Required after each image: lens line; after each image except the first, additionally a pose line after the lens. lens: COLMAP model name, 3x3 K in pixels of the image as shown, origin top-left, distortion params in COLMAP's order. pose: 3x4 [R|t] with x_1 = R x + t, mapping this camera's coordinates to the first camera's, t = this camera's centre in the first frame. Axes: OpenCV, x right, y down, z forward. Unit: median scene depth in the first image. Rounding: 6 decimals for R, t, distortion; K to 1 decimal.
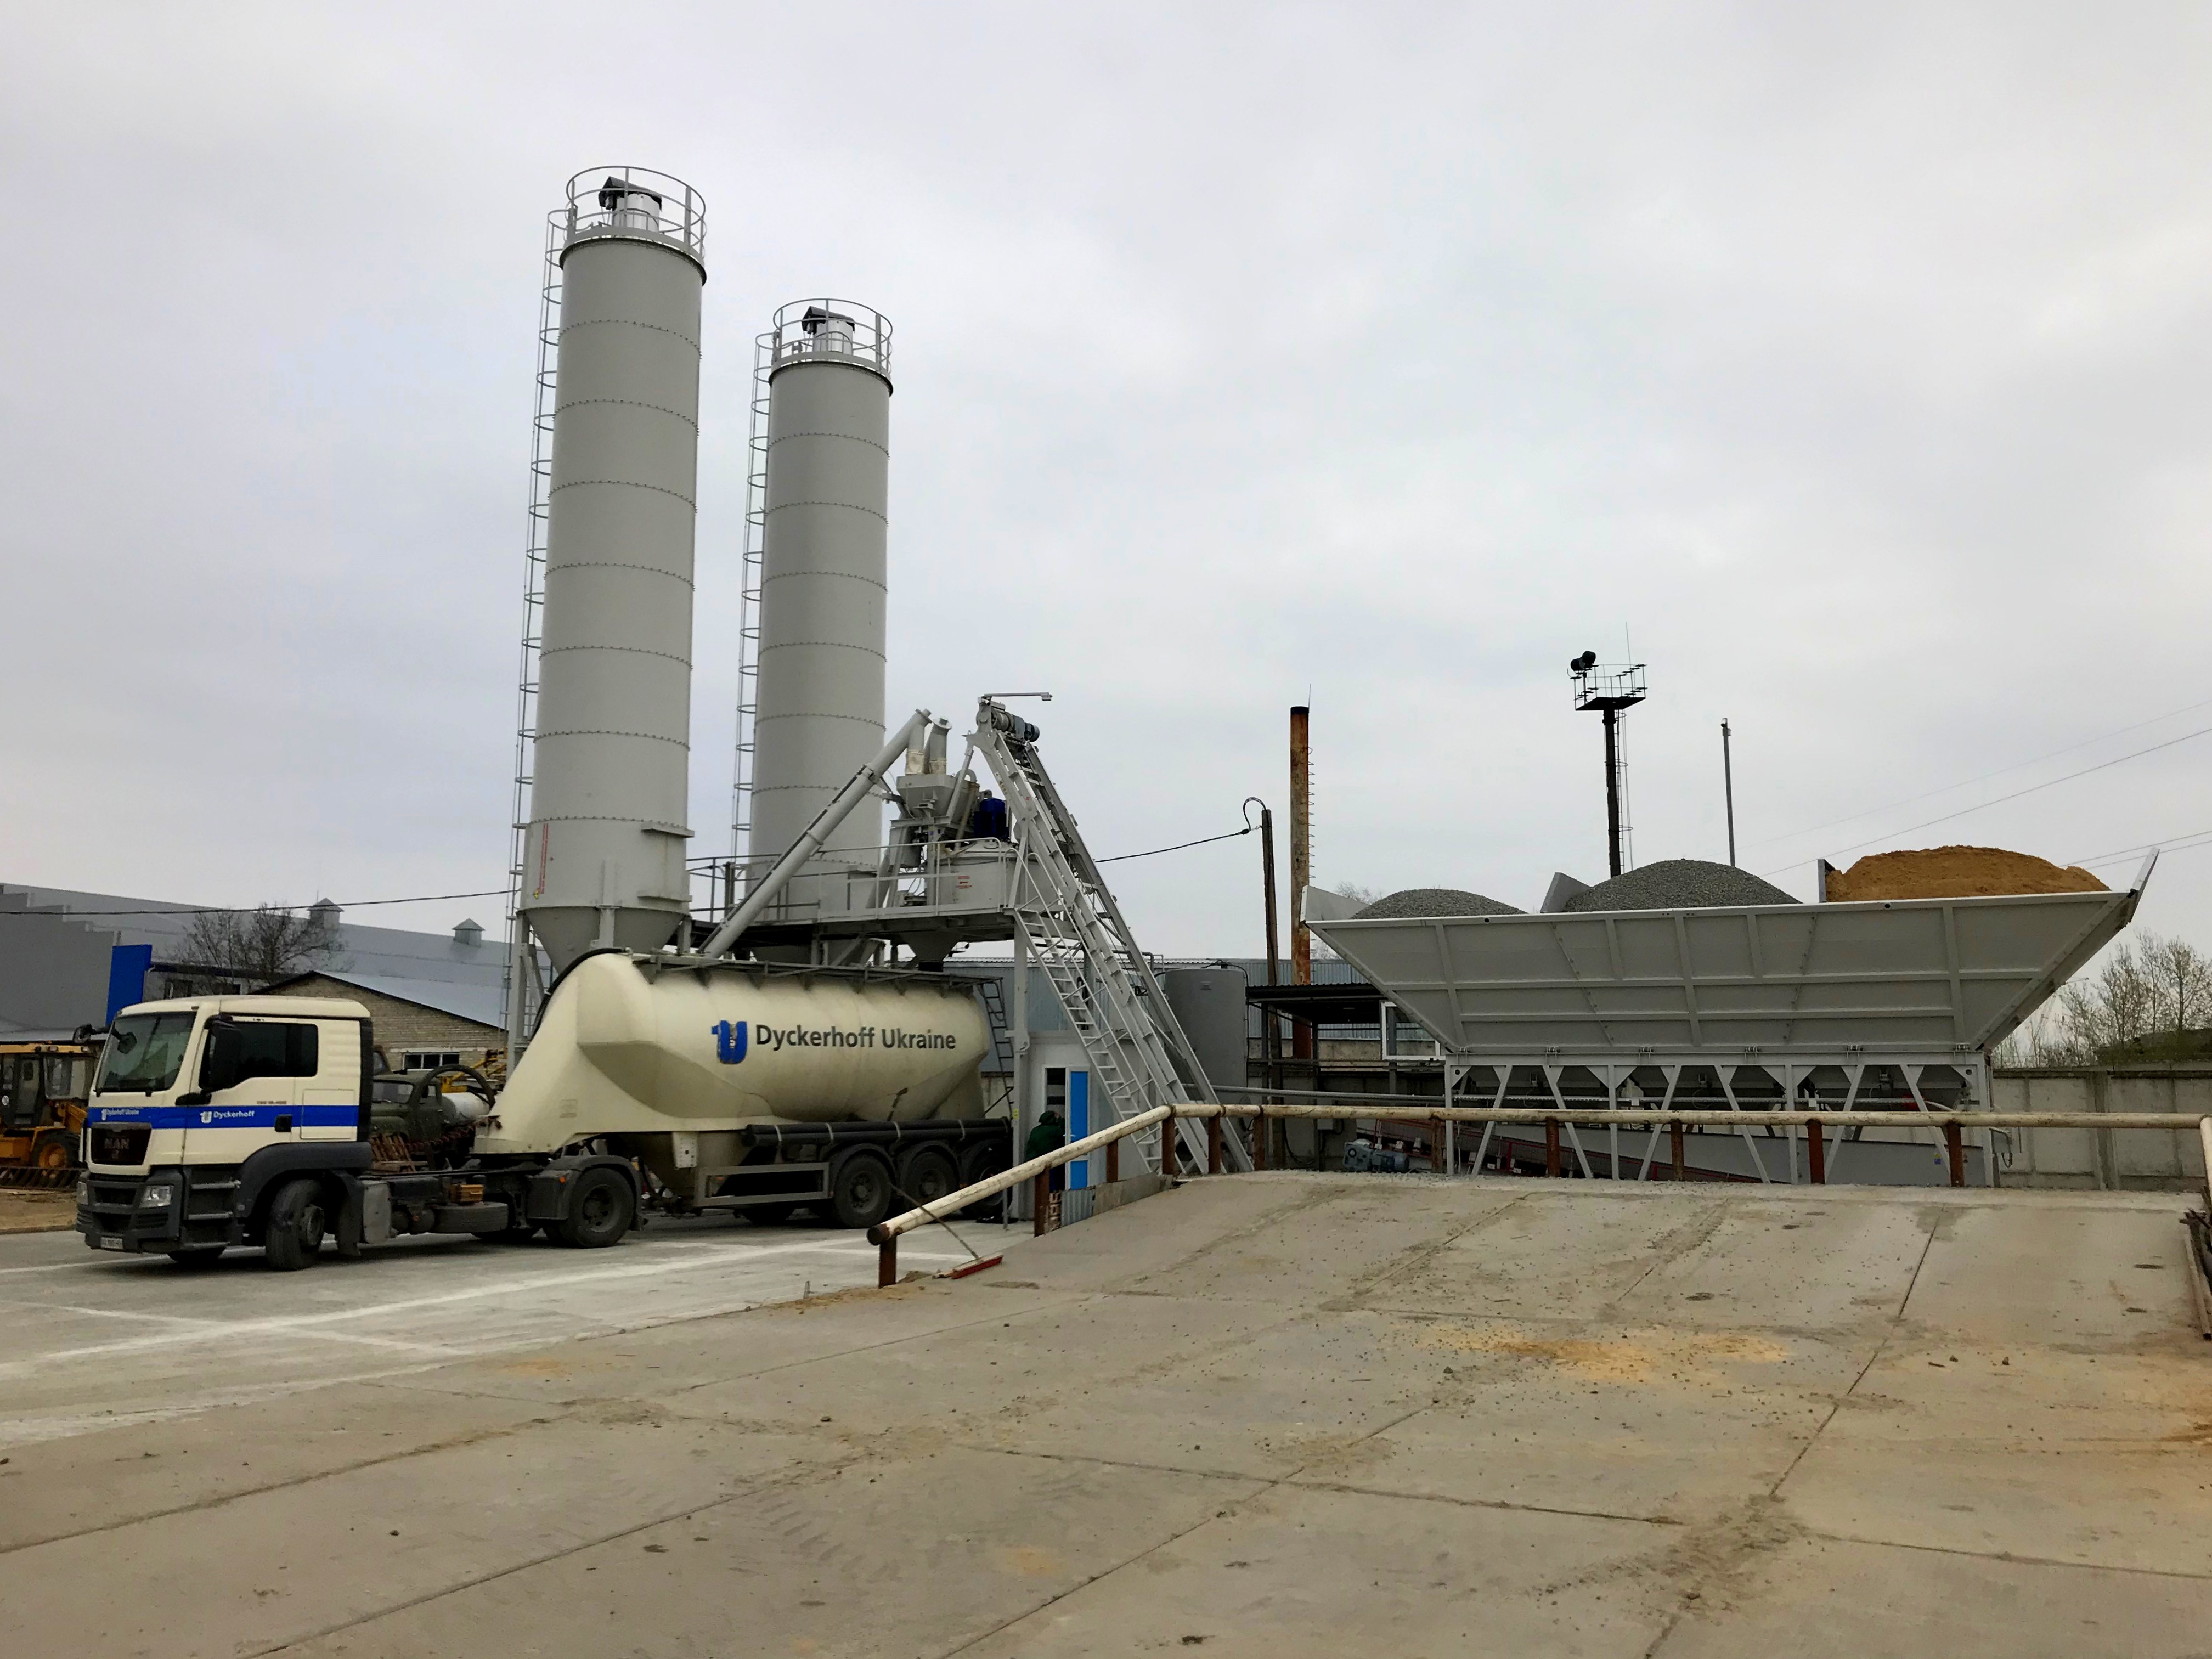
lens RADIAL K [[1796.8, 0, 1106.0], [0, 1796.8, 829.5], [0, 0, 1]] dist [0.096943, -0.140459]
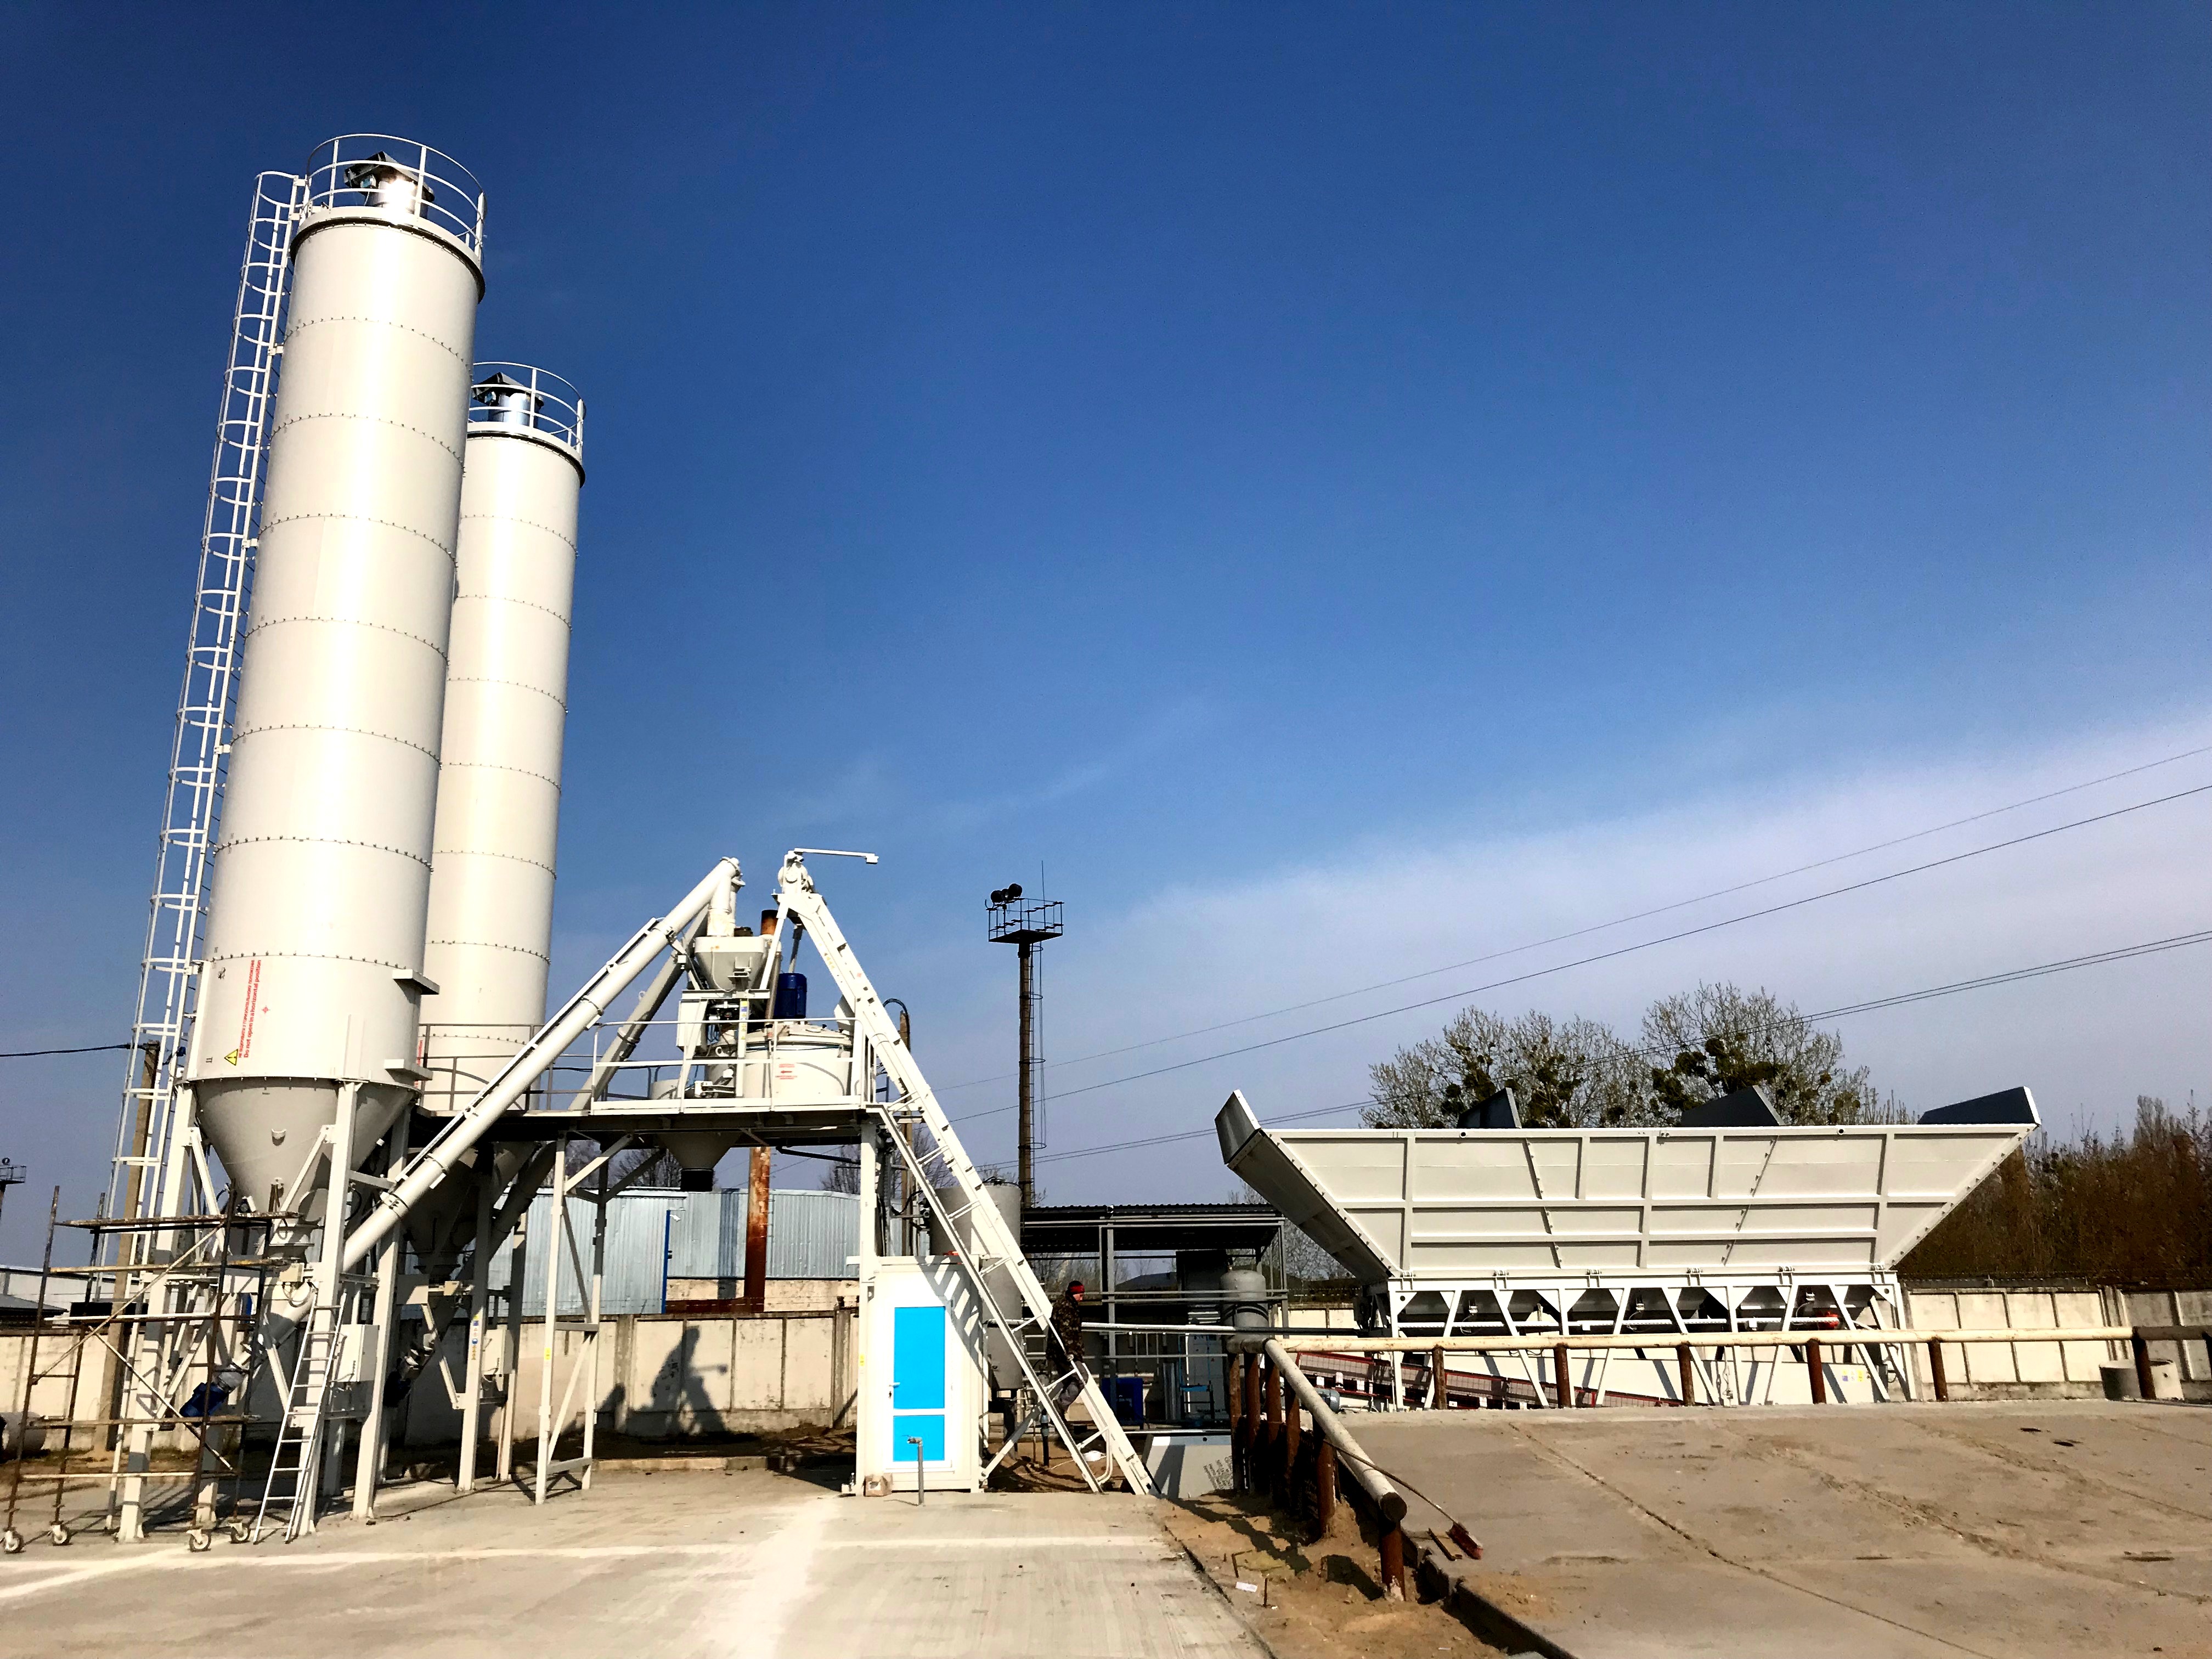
lens RADIAL K [[1769.1, 0, 1106.0], [0, 1769.1, 829.5], [0, 0, 1]] dist [0.033645, -0.011058]
pose [[0.871591, 0.115758, 0.476371, -0.410880], [-0.050979, 0.987855, -0.146776, 0.036990], [-0.487576, 0.103644, 0.866907, 0.250470]]
